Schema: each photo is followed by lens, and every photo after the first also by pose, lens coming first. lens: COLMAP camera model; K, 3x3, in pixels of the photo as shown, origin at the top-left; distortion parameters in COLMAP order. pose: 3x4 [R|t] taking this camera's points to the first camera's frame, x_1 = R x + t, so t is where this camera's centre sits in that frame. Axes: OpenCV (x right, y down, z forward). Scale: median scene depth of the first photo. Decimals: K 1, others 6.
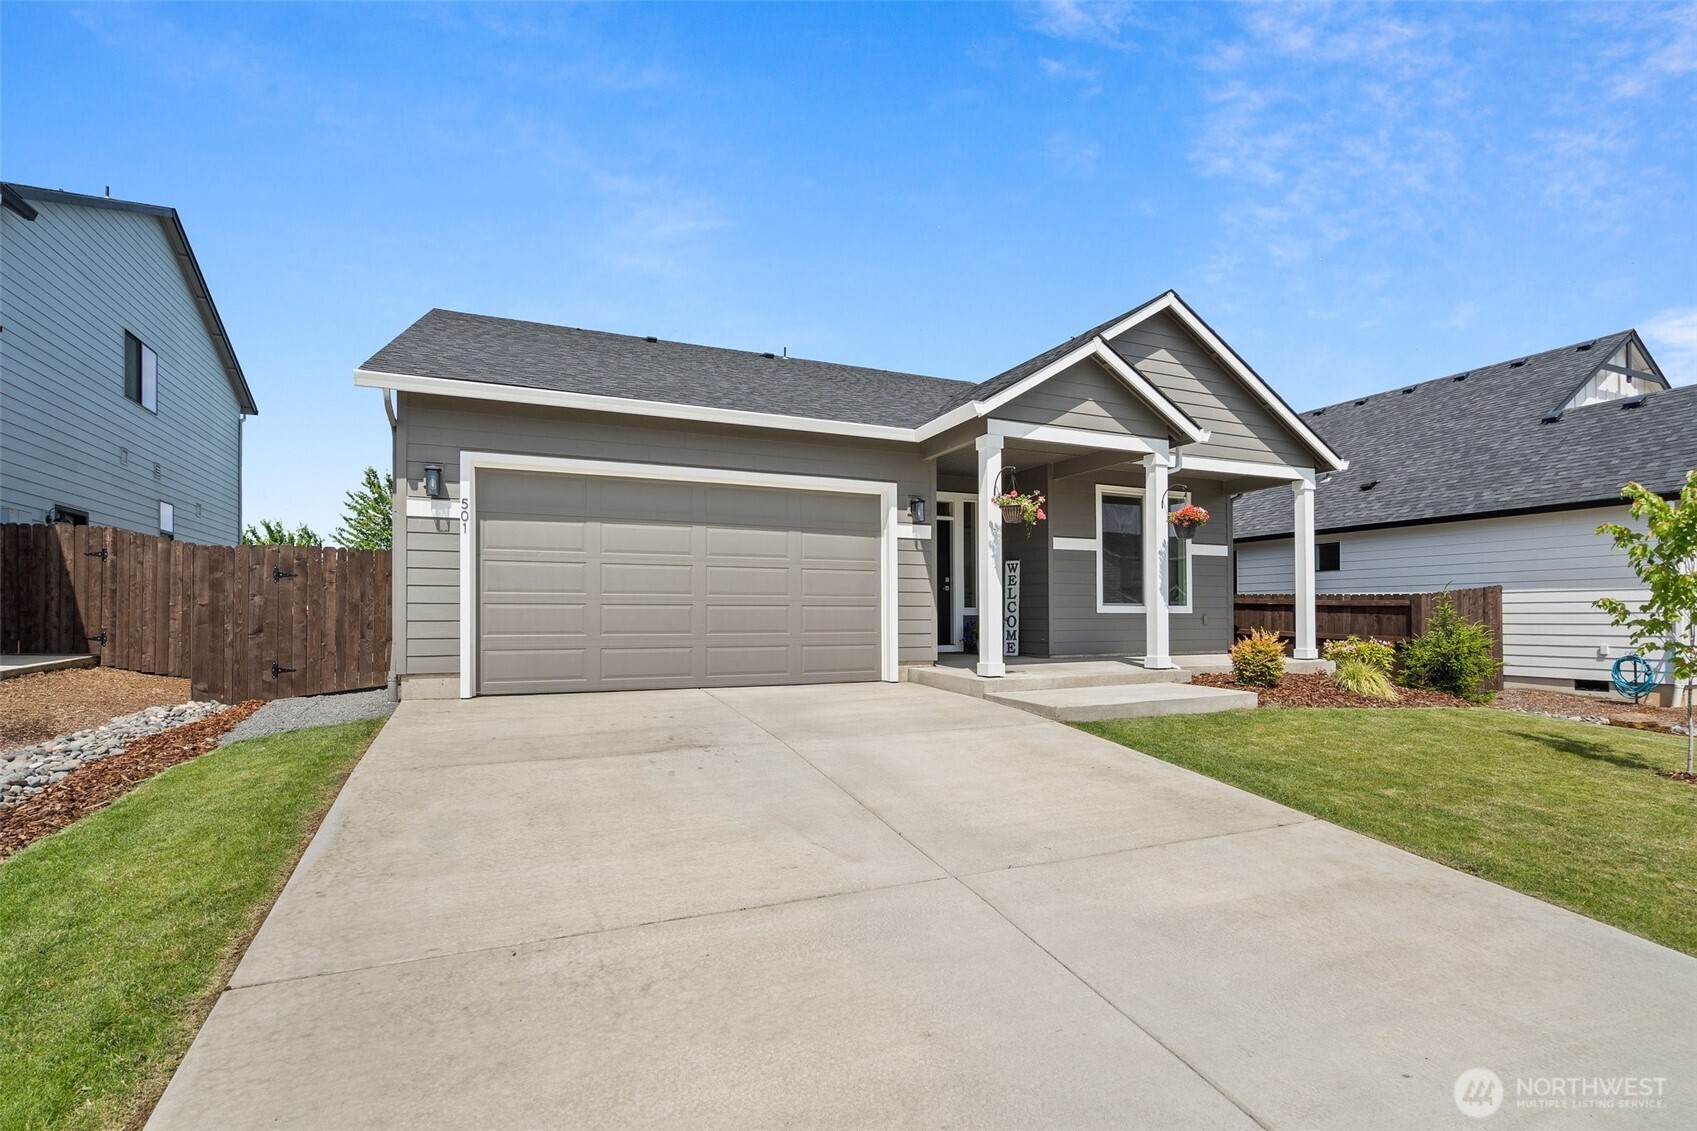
lens RADIAL K [[814.7, 0, 849.8], [0, 814.7, 598.0], [0, 0, 1]] dist [-0.001947, -0.000248]
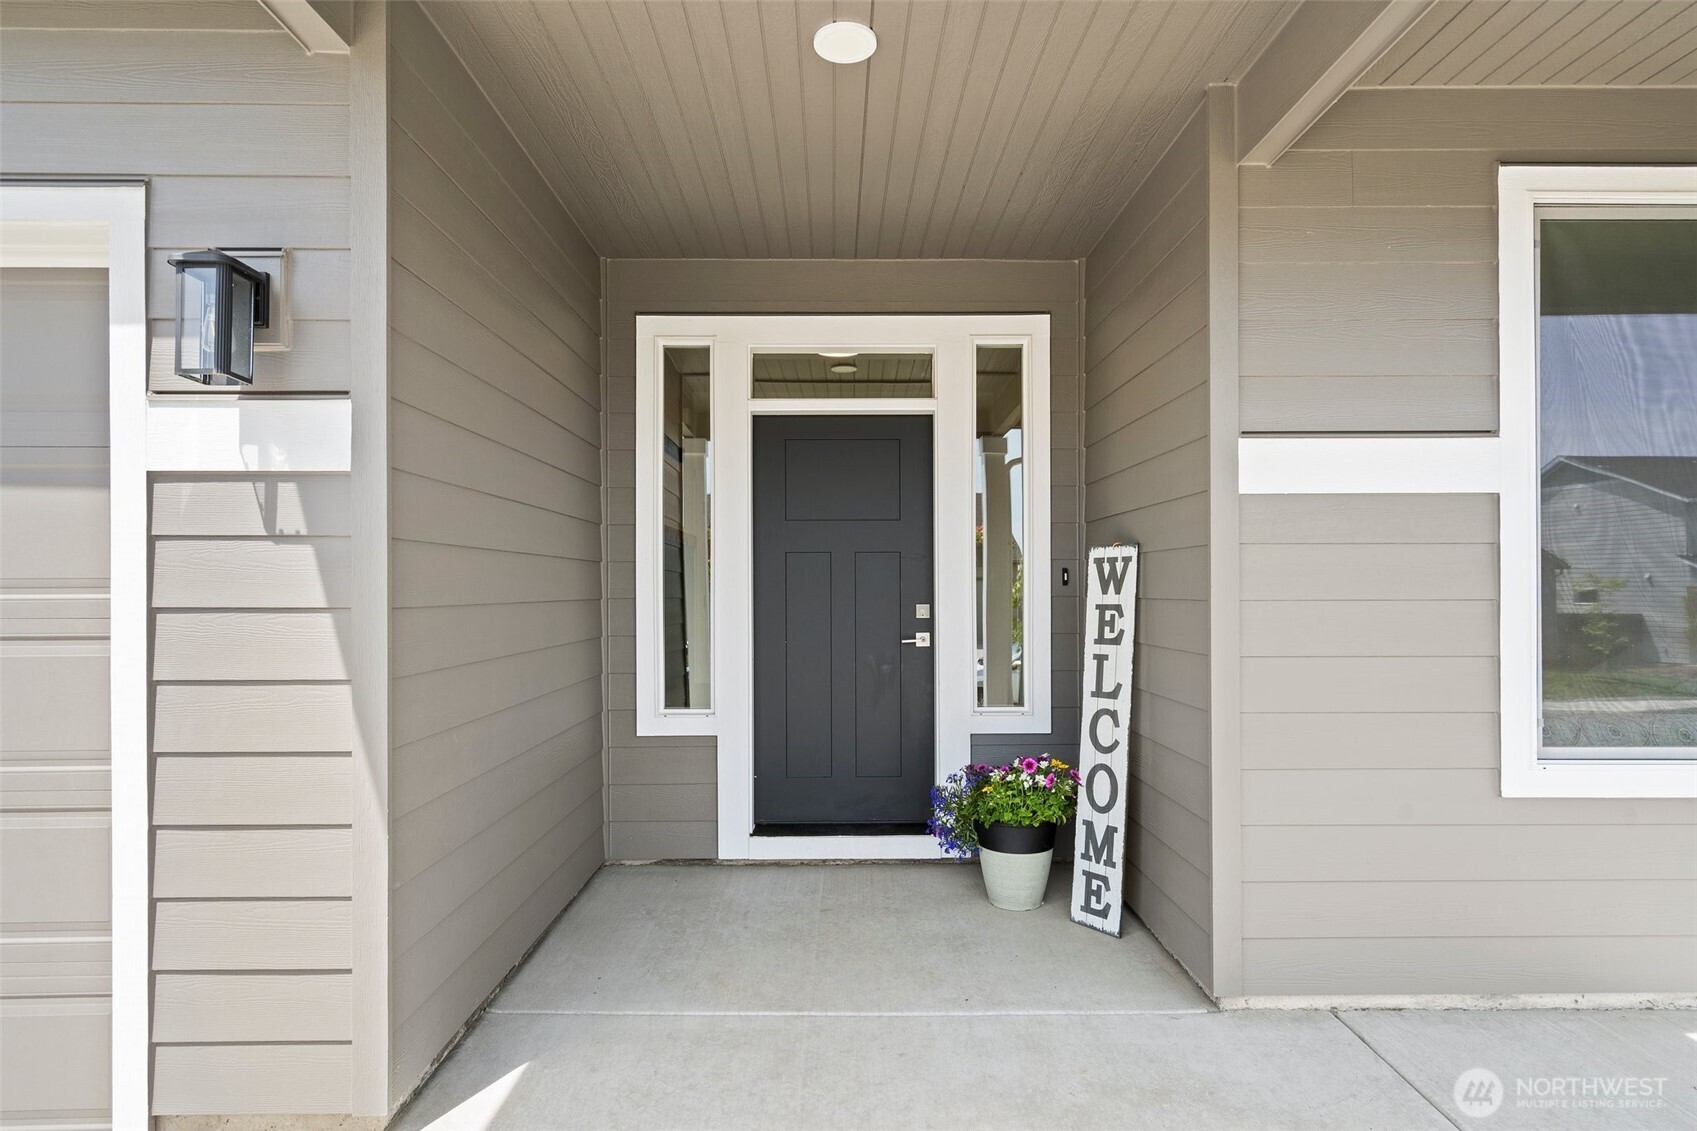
lens RADIAL K [[971.0, 0, 845.3], [0, 971.0, 592.4], [0, 0, 1]] dist [0.024870, 0.000074]
pose [[0.920629, 0.000912, -0.390436, 0.248319], [0.010689, 0.999564, 0.027538, -0.041964], [0.390291, -0.029526, 0.920218, 0.706794]]
